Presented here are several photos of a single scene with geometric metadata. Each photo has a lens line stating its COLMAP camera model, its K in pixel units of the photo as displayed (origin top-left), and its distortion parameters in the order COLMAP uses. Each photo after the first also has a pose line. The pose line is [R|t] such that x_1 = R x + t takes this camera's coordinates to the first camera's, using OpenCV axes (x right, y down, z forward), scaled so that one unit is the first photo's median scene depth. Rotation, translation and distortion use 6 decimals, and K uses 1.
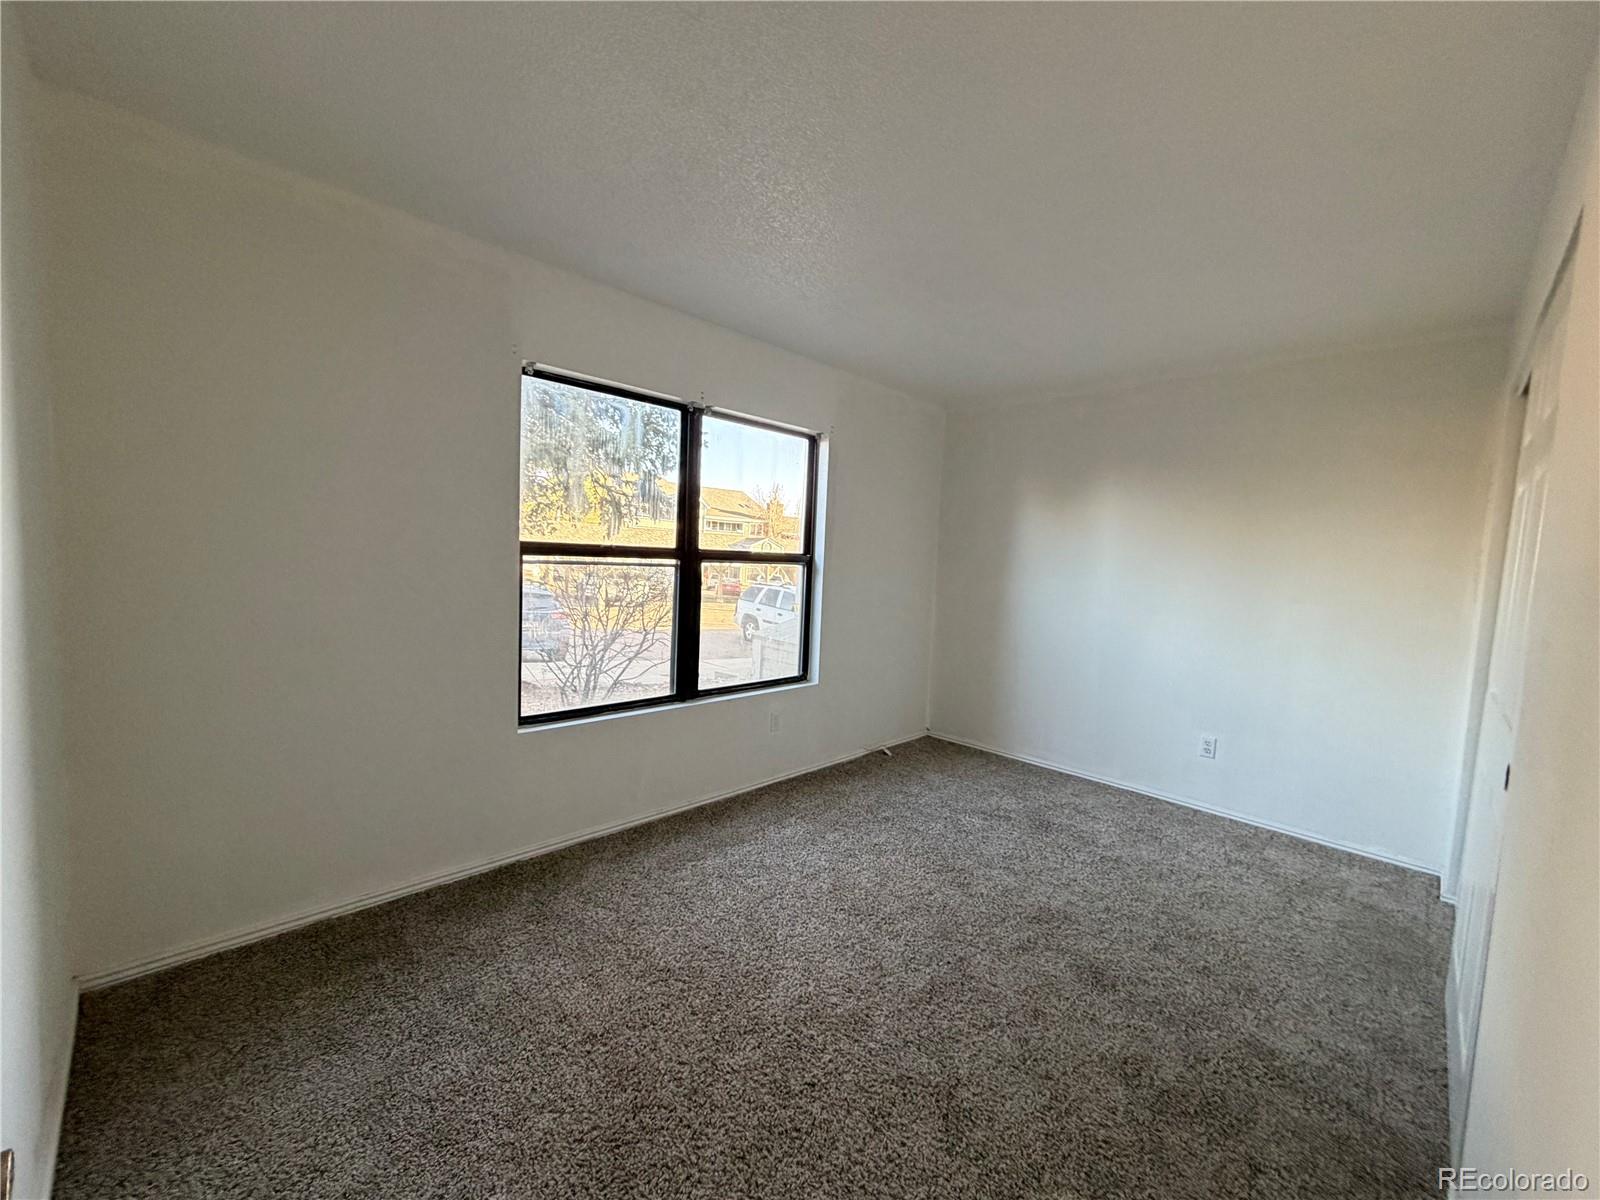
lens RADIAL K [[636.3, 0, 805.4], [0, 636.3, 604.1], [0, 0, 1]] dist [-0.001423, 0.000075]
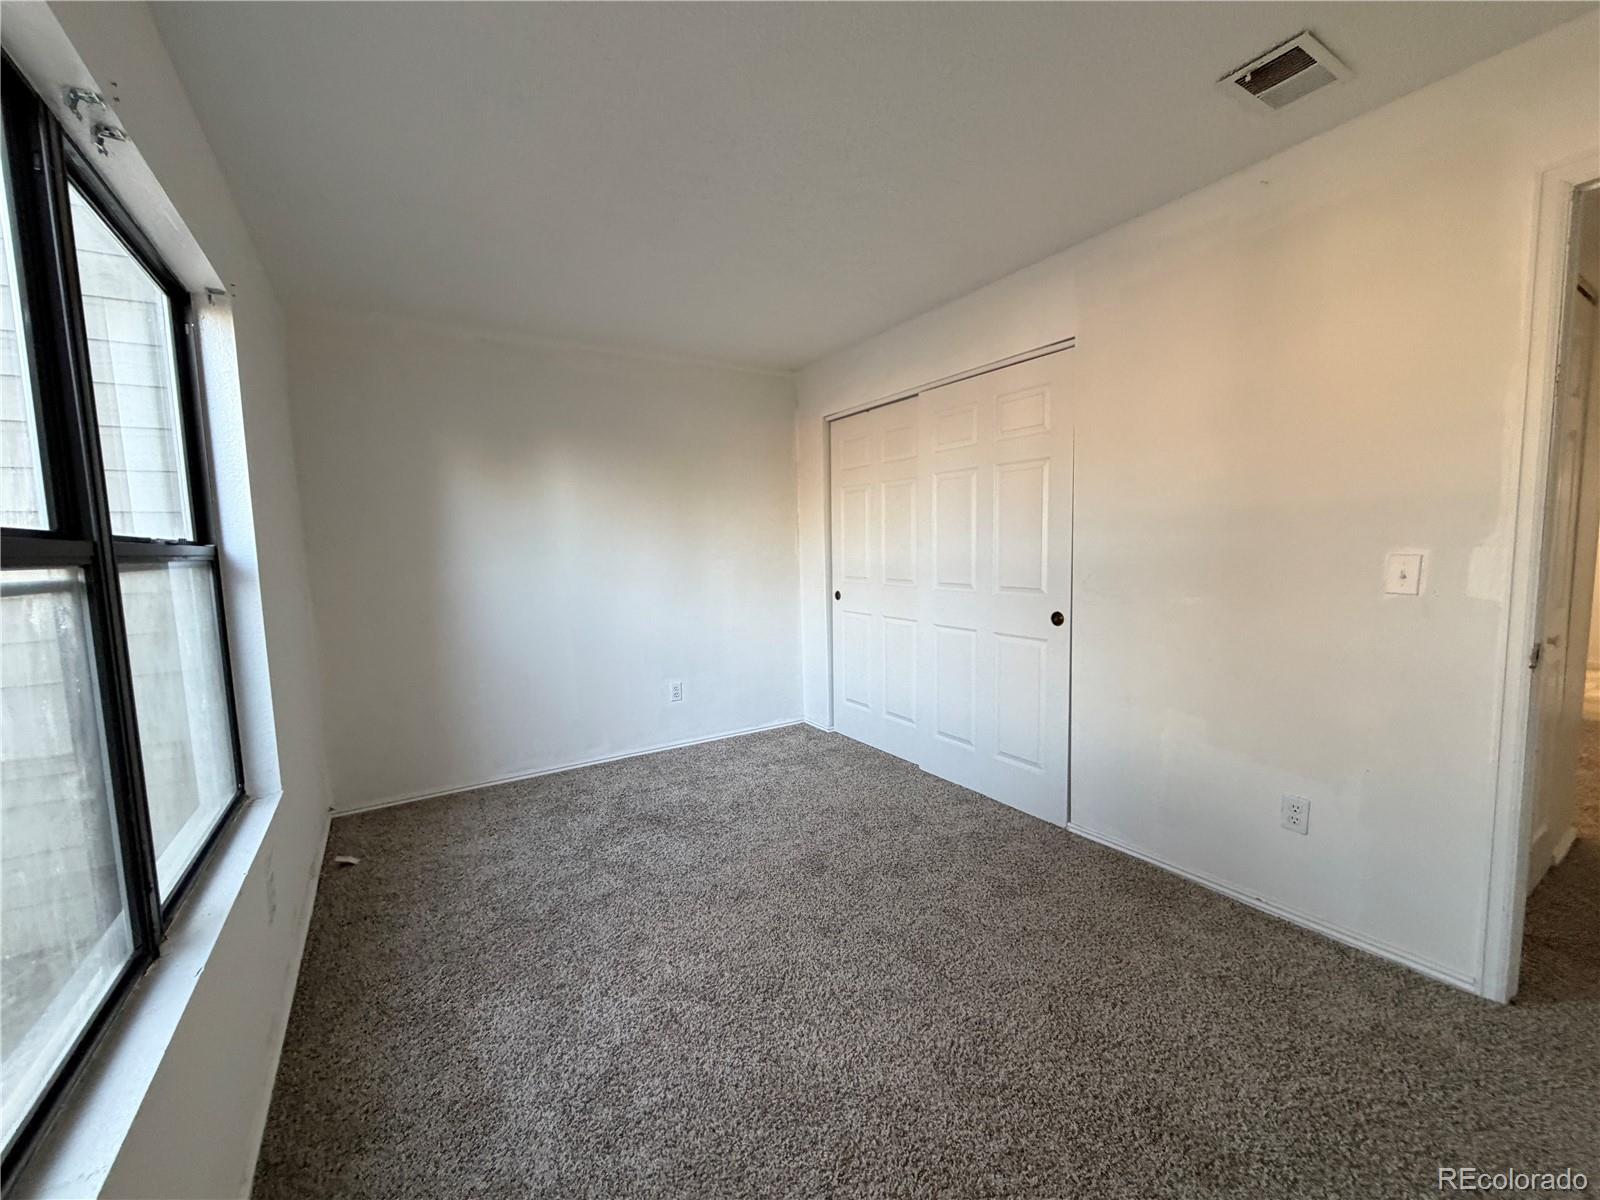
lens RADIAL K [[636.3, 0, 802.0], [0, 636.3, 594.6], [0, 0, 1]] dist [-0.001423, 0.000075]
pose [[0.231319, -0.131259, 0.963983, -0.432516], [0.116030, 0.987507, 0.106619, -0.046544], [-0.965934, 0.087188, 0.243659, 0.542662]]
